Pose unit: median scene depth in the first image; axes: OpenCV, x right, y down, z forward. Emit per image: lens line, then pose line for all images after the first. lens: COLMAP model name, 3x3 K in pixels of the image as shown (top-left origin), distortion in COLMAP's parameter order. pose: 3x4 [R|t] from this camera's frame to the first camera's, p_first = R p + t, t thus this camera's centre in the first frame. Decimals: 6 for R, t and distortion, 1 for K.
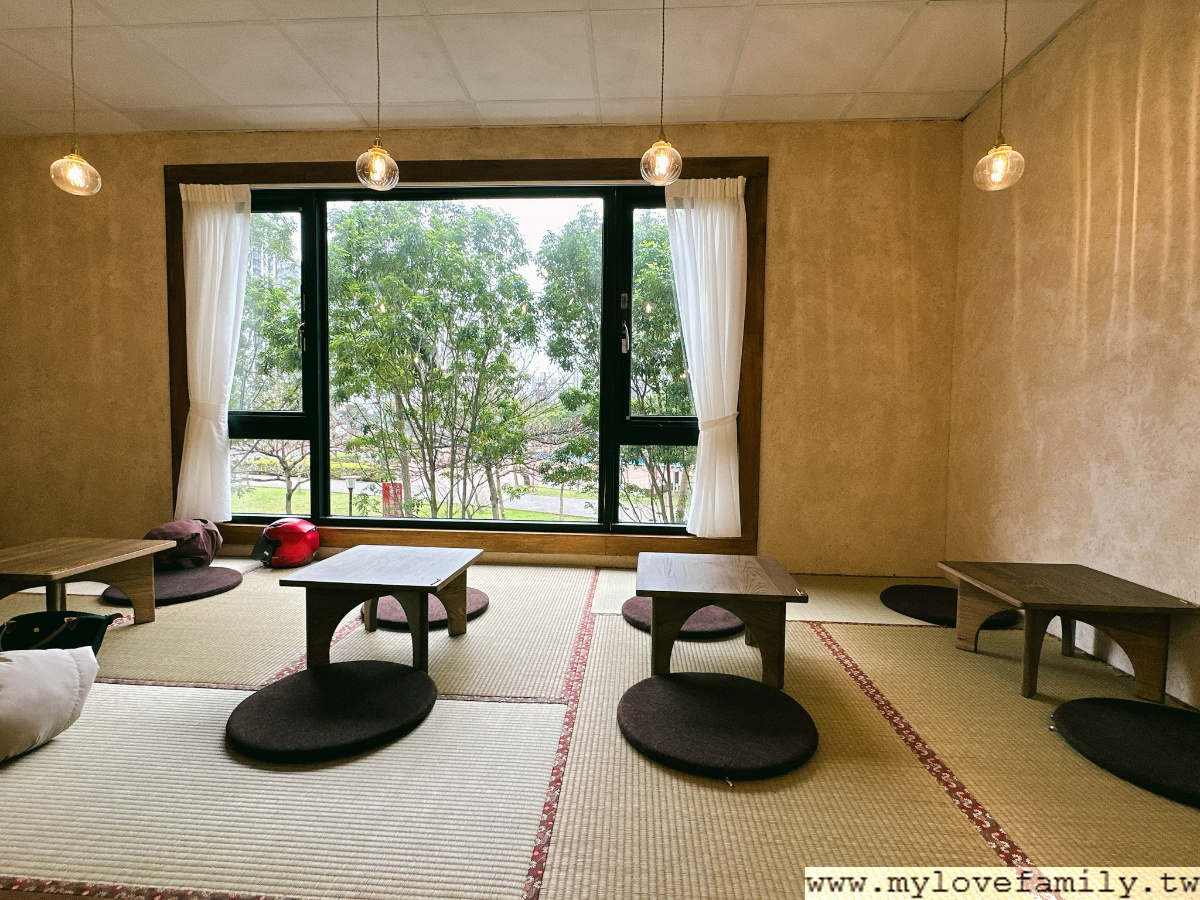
lens RADIAL K [[632.7, 0, 600.0], [0, 632.7, 450.0], [0, 0, 1]] dist [-0.001698, -0.000401]
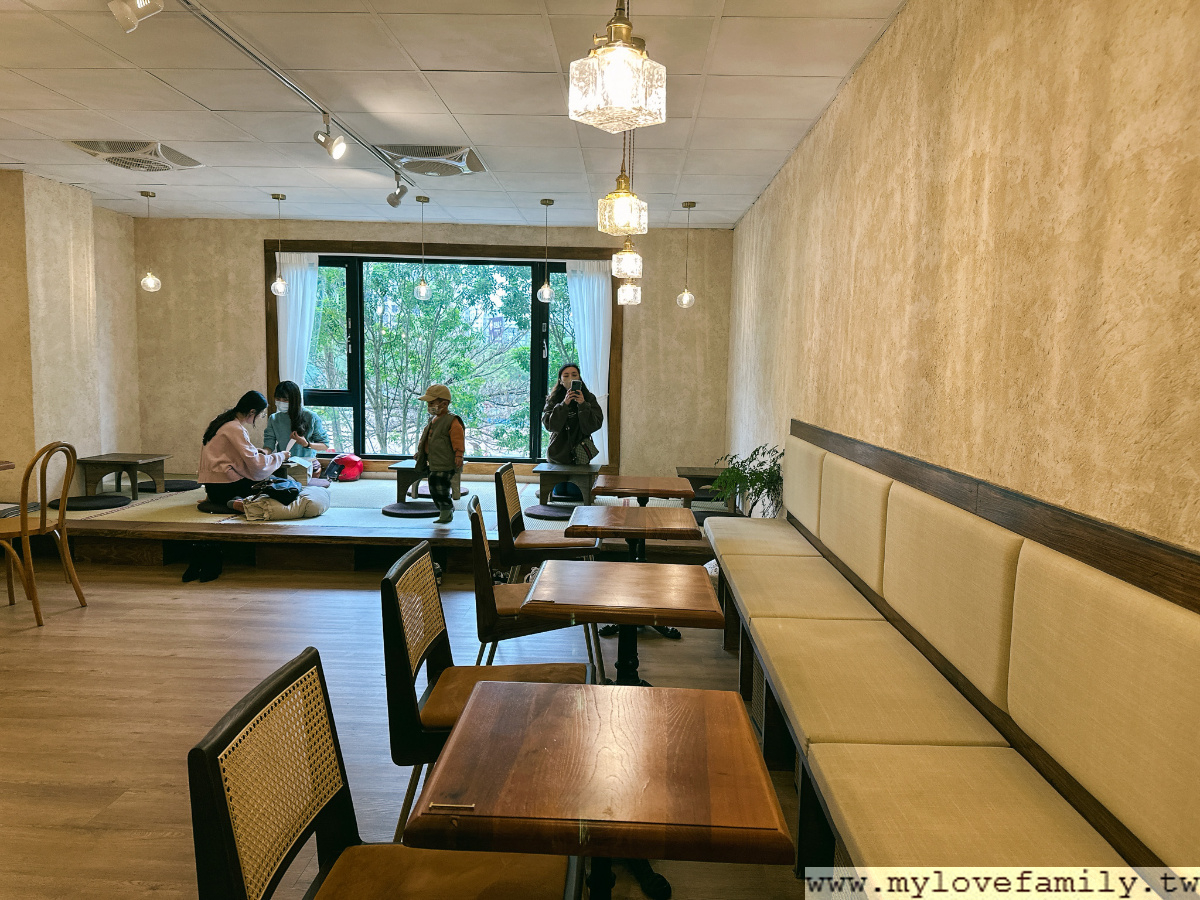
lens RADIAL K [[888.7, 0, 600.0], [0, 888.7, 450.0], [0, 0, 1]] dist [0.118314, -0.108330]
pose [[0.999720, 0.006292, 0.022800, 0.140338], [-0.007248, 0.999088, 0.042076, -0.008098], [-0.022514, -0.042230, 0.998854, -1.455601]]
